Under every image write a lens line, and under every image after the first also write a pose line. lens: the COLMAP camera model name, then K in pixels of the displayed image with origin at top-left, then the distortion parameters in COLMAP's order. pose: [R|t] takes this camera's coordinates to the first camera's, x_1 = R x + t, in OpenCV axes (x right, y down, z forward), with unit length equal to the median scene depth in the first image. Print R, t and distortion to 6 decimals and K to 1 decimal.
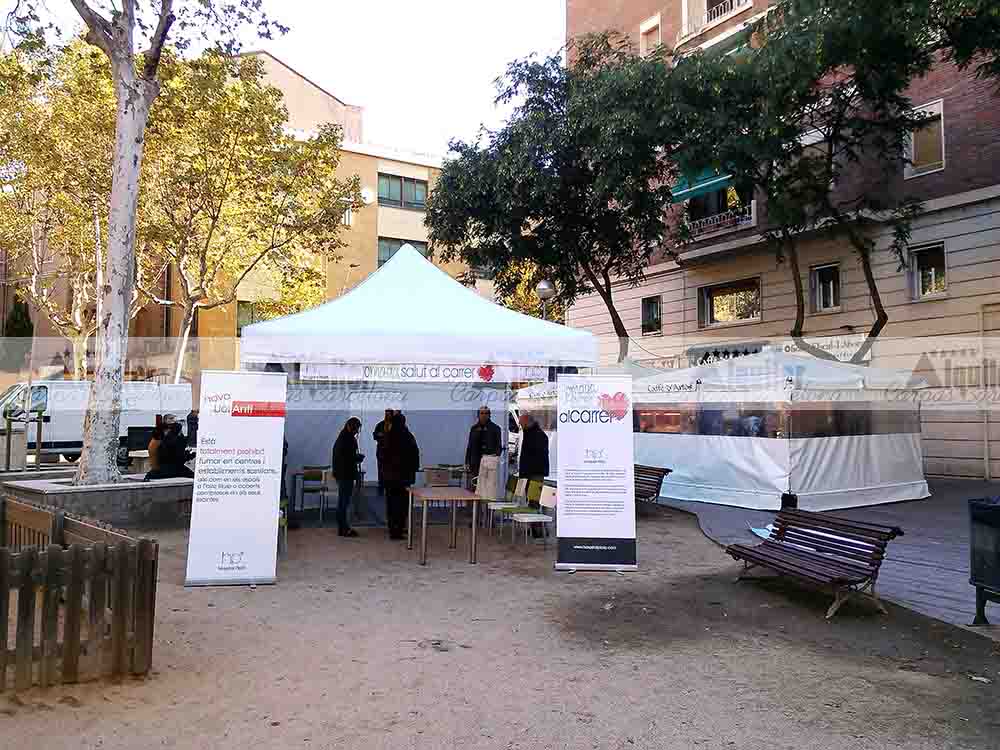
lens RADIAL K [[791.2, 0, 500.1], [0, 791.2, 371.8], [0, 0, 1]] dist [0.137649, -0.241802]
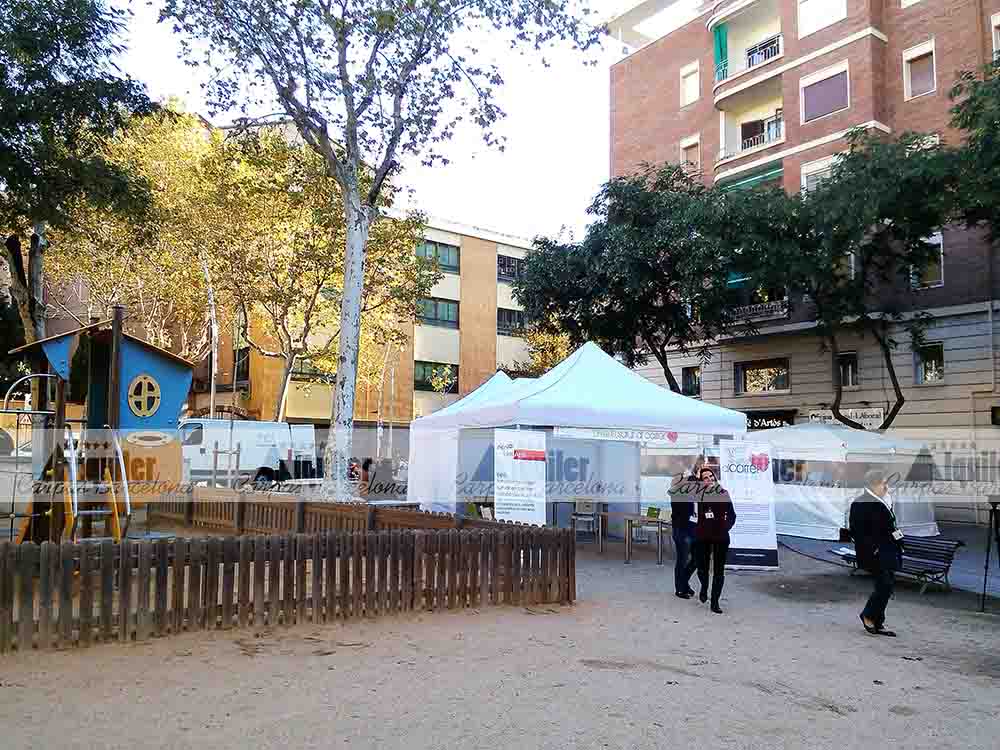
lens RADIAL K [[774.3, 0, 496.0], [0, 774.3, 379.2], [0, 0, 1]] dist [0.148777, -0.216060]
pose [[0.998585, 0.038866, 0.036292, -0.240215], [-0.037176, 0.998243, -0.046147, -0.015684], [-0.038021, 0.044732, 0.998275, -0.279645]]
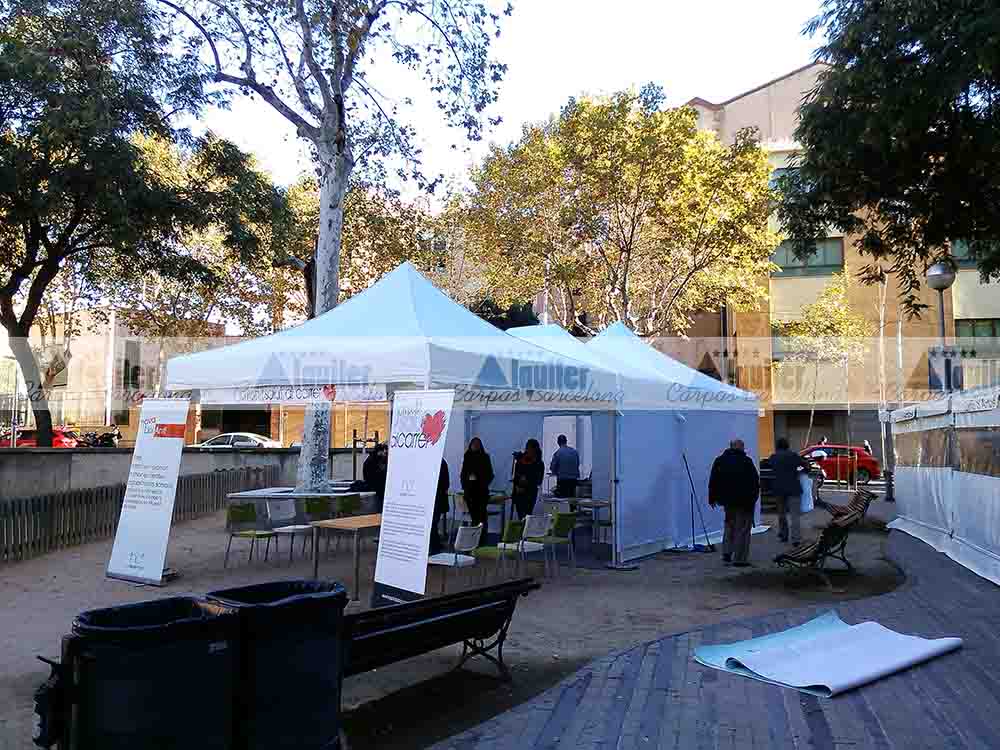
lens RADIAL K [[791.2, 0, 500.1], [0, 791.2, 371.8], [0, 0, 1]] dist [0.137649, -0.241802]
pose [[0.702362, -0.050977, -0.709992, 0.443989], [0.027167, 0.998625, -0.044826, 0.013862], [0.711301, 0.012196, 0.702782, 0.272796]]
